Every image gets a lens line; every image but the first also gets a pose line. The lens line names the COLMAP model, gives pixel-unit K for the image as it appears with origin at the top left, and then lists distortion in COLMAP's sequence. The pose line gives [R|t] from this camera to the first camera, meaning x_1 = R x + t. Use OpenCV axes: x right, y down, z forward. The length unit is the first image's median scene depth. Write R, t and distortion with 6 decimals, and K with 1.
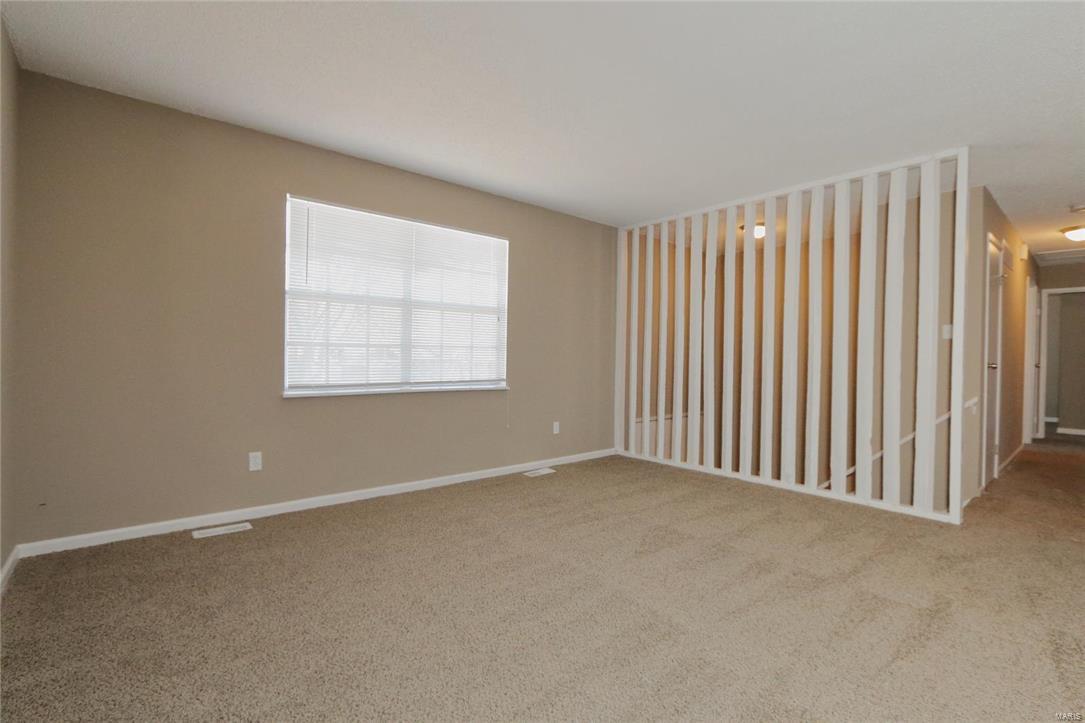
lens RADIAL K [[495.2, 0, 524.1], [0, 495.2, 359.0], [0, 0, 1]] dist [-0.007973, -0.000541]
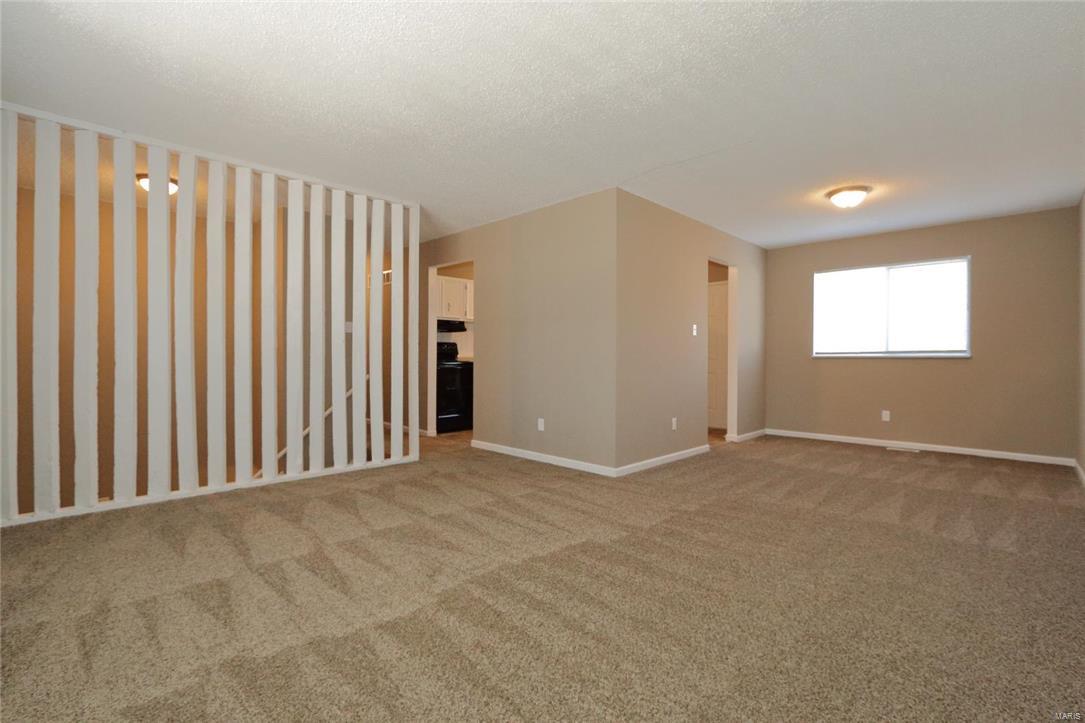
lens RADIAL K [[513.2, 0, 542.5], [0, 513.2, 361.5], [0, 0, 1]] dist [-0.010009, 0.000236]
pose [[-0.097500, -0.032196, 0.994715, -0.533450], [-0.002027, 0.999481, 0.032151, -0.007339], [-0.995233, 0.001118, -0.097515, 0.616160]]
